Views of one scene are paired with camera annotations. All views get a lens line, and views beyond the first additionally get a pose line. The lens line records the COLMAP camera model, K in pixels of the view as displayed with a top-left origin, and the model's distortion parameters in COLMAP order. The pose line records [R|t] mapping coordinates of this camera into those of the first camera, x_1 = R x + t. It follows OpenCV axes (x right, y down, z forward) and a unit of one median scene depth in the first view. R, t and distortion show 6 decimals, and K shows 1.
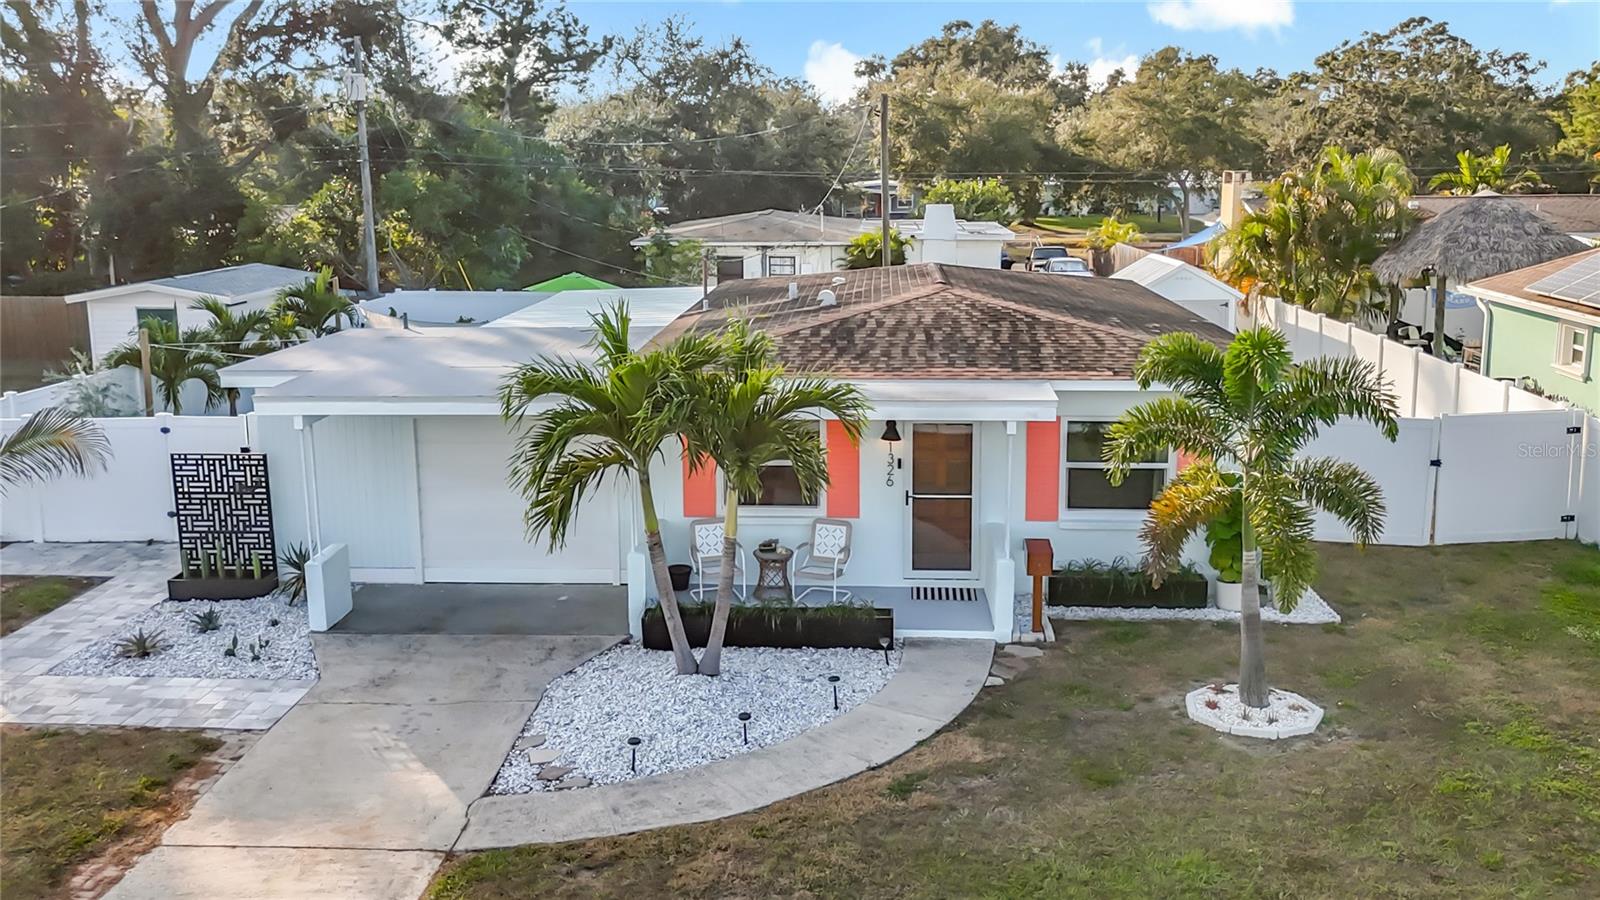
lens RADIAL K [[1421.9, 0, 800.0], [0, 1421.9, 450.0], [0, 0, 1]] dist [0.044172, -0.012496]
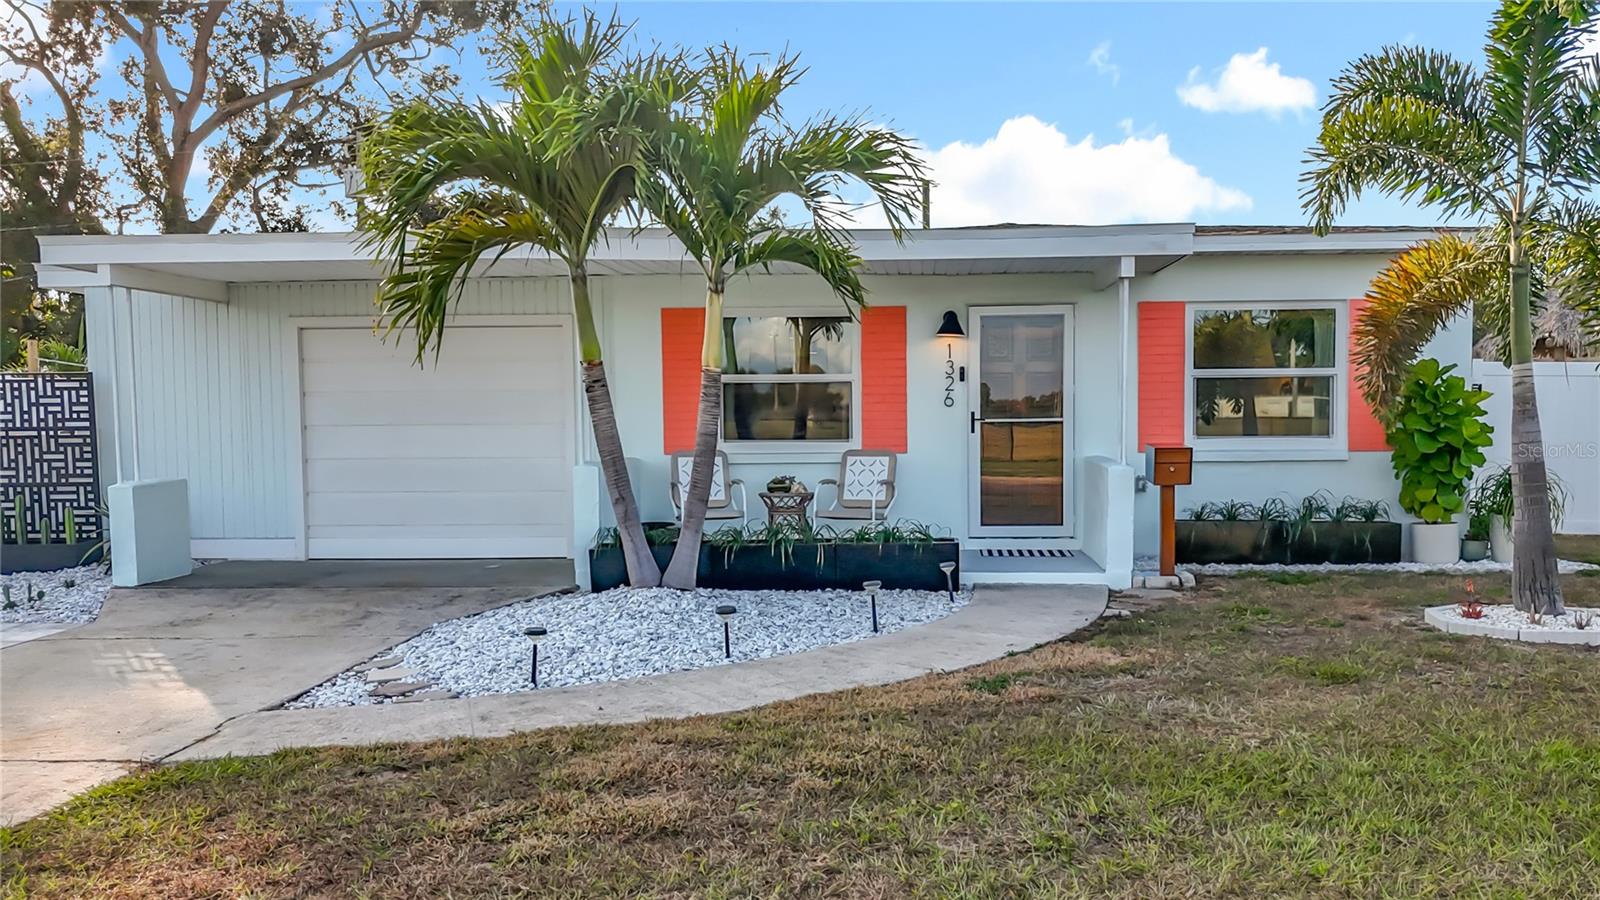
lens RADIAL K [[1374.2, 0, 852.6], [0, 1374.2, 514.4], [0, 0, 1]] dist [0.037566, -0.009588]
pose [[0.999952, 0.002206, 0.009507, 0.007638], [-0.000942, 0.991386, -0.130971, 0.172013], [-0.009714, 0.130955, 0.991341, 0.314914]]
